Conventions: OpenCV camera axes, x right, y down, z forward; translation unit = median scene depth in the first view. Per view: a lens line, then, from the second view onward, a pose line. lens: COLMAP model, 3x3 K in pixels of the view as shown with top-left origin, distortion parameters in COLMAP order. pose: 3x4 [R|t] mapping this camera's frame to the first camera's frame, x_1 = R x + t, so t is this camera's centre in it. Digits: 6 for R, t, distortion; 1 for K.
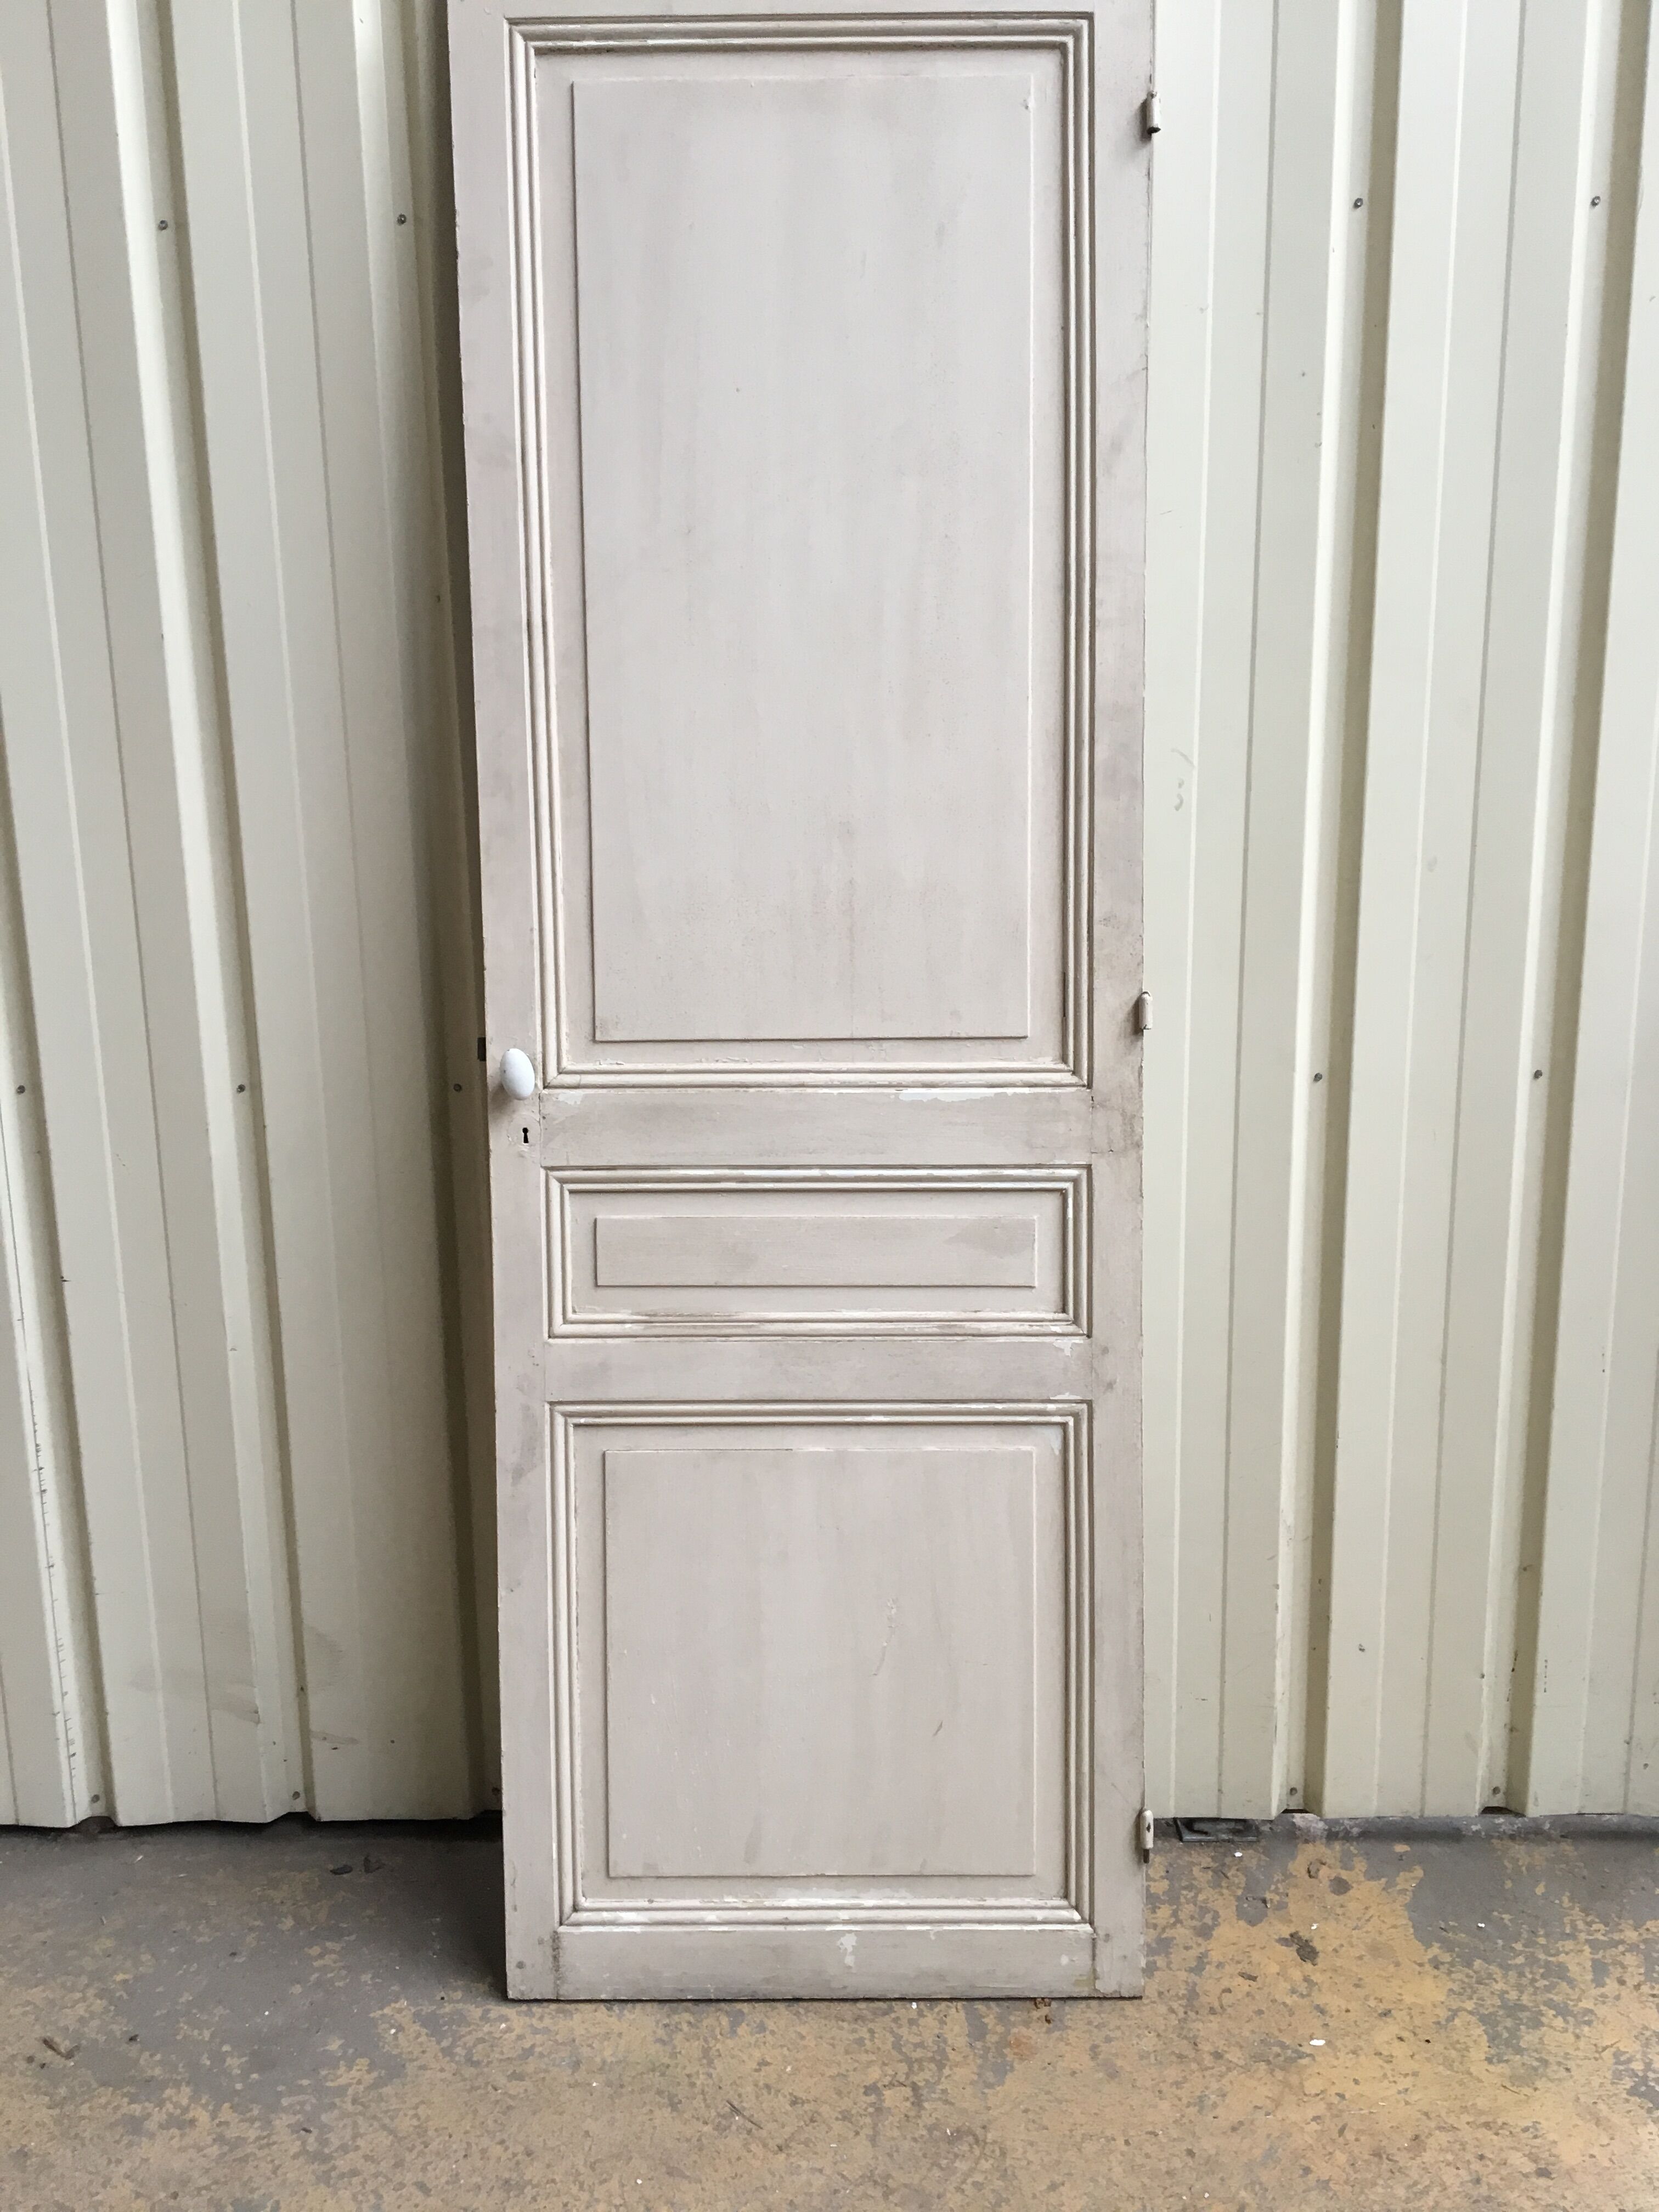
lens RADIAL K [[1856.8, 0, 821.0], [0, 1856.8, 1103.9], [0, 0, 1]] dist [0.059127, -0.076078]
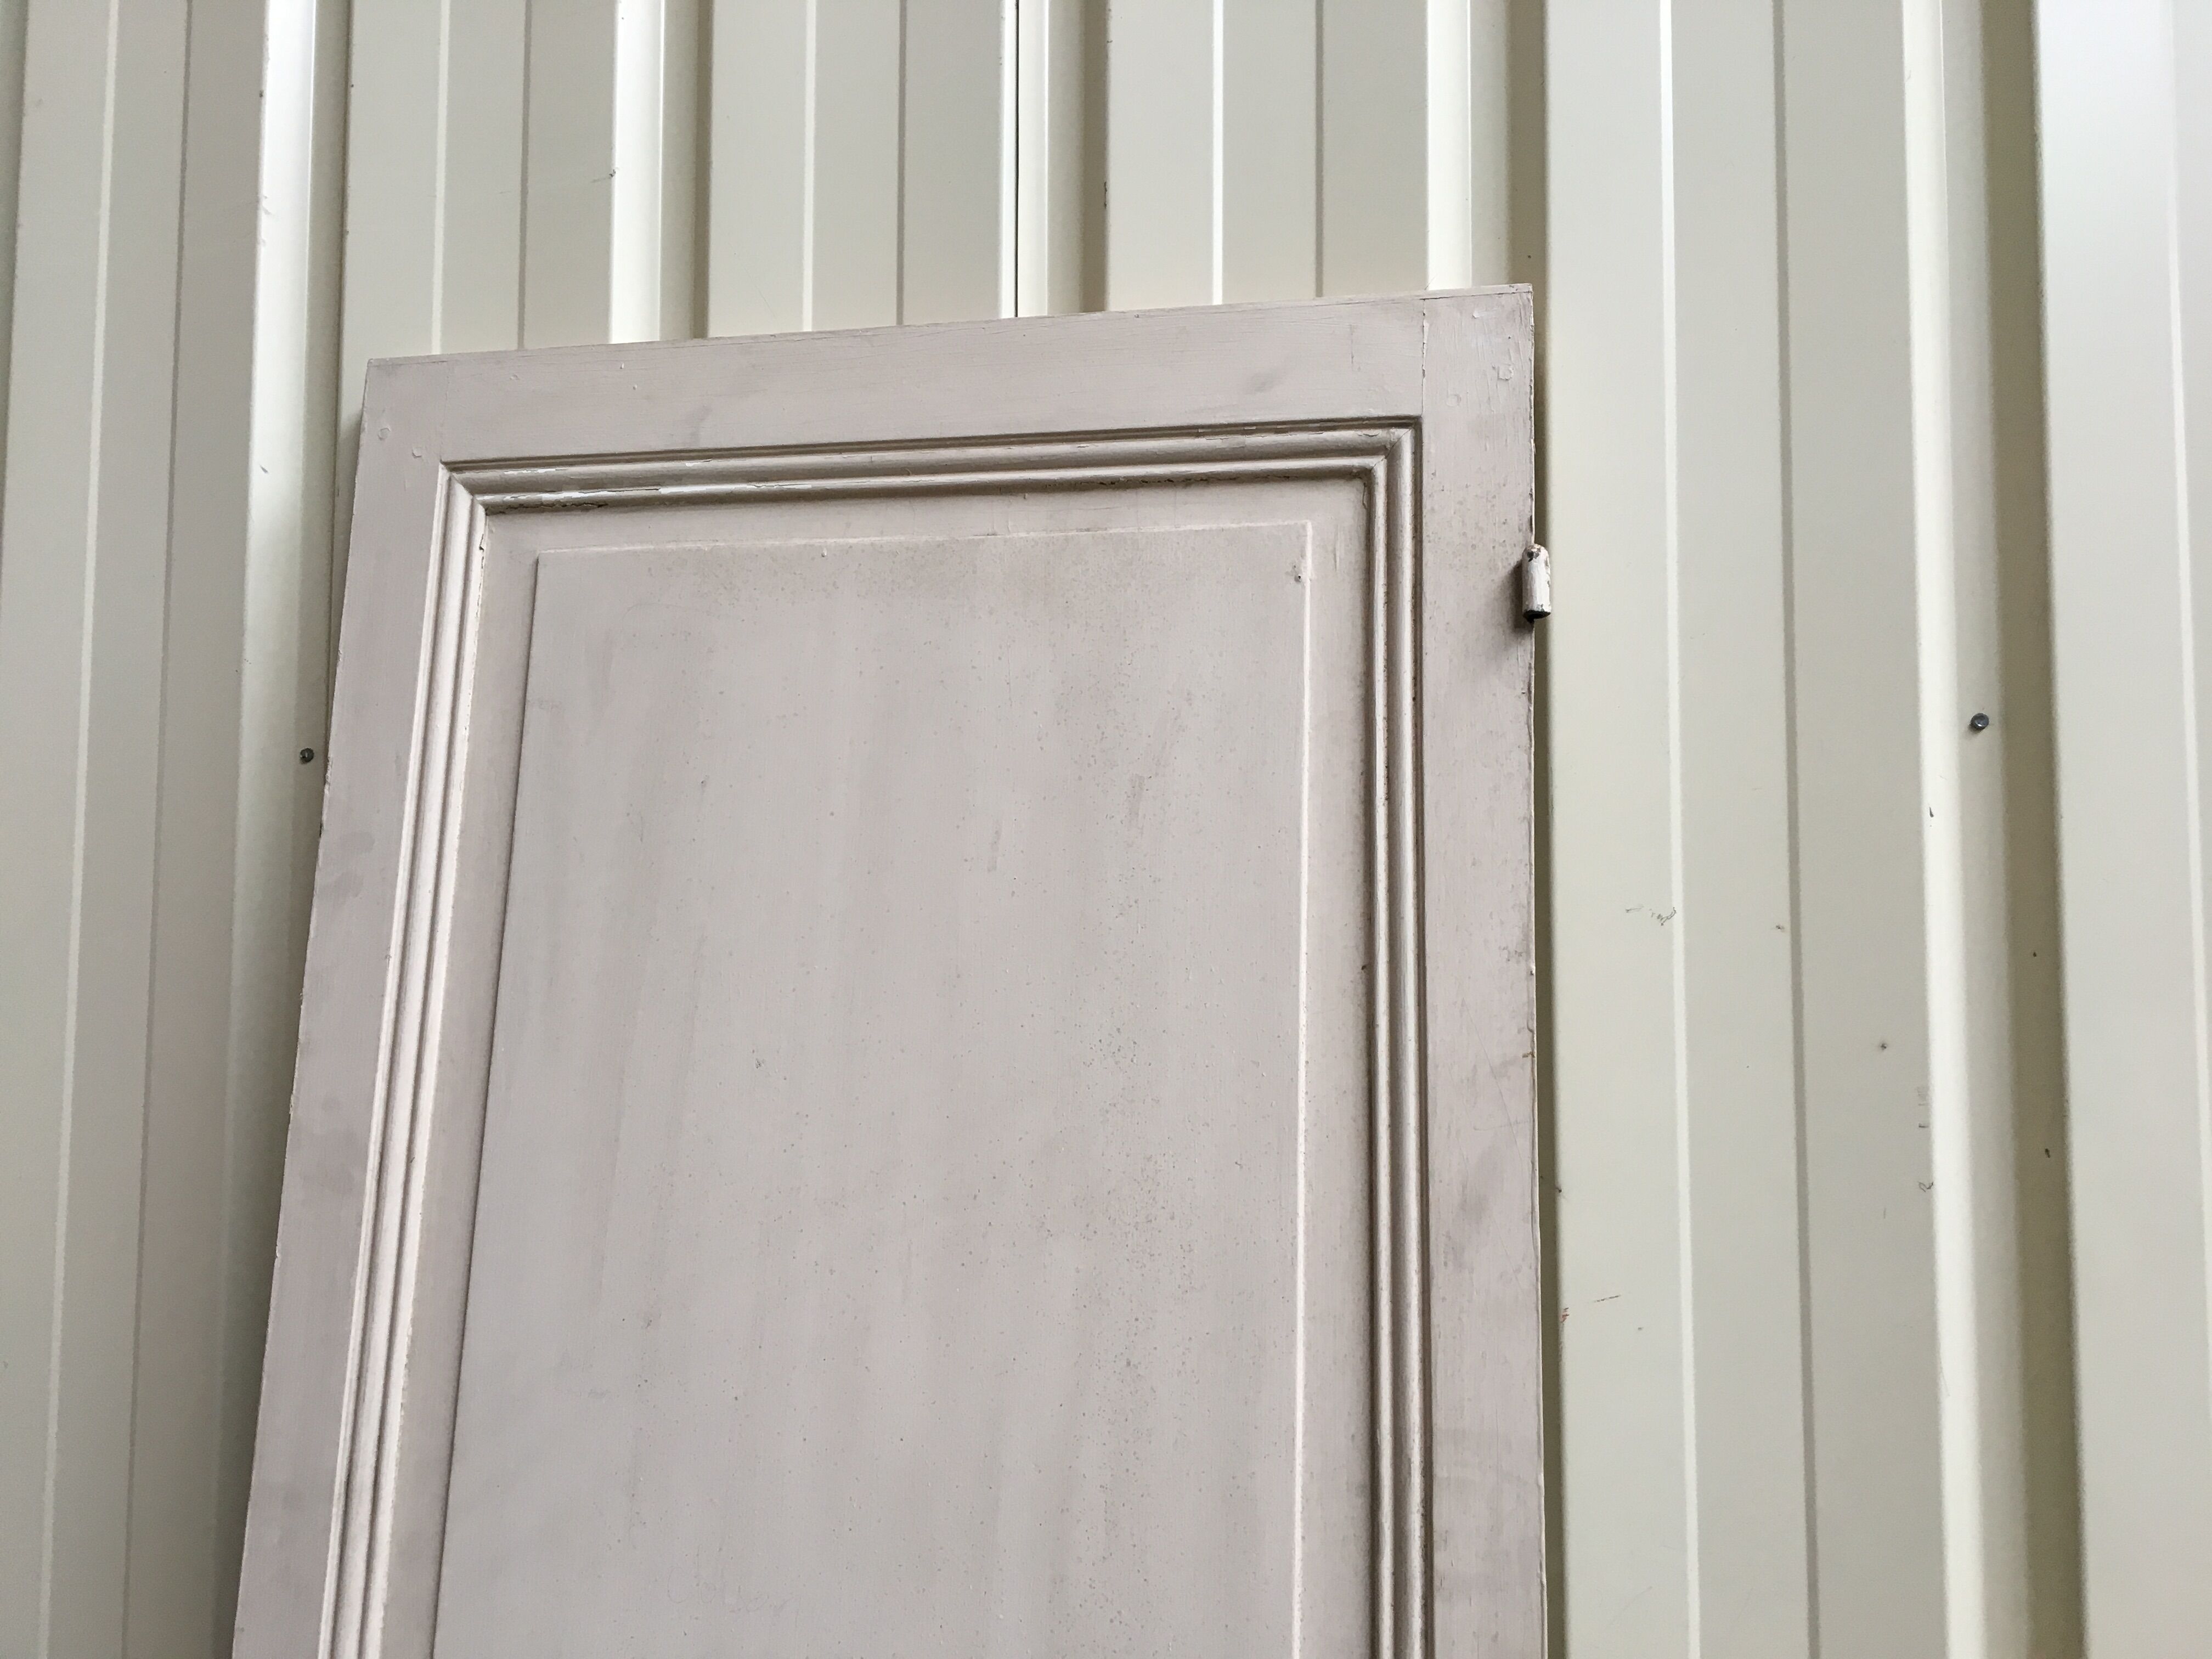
lens RADIAL K [[1856.8, 0, 1104.2], [0, 1856.8, 834.5], [0, 0, 1]] dist [0.059127, -0.076078]
pose [[0.979156, 0.004566, -0.203059, 0.175933], [-0.060427, 0.961027, -0.269771, -0.334424], [0.193913, 0.276418, 0.941271, 0.541267]]
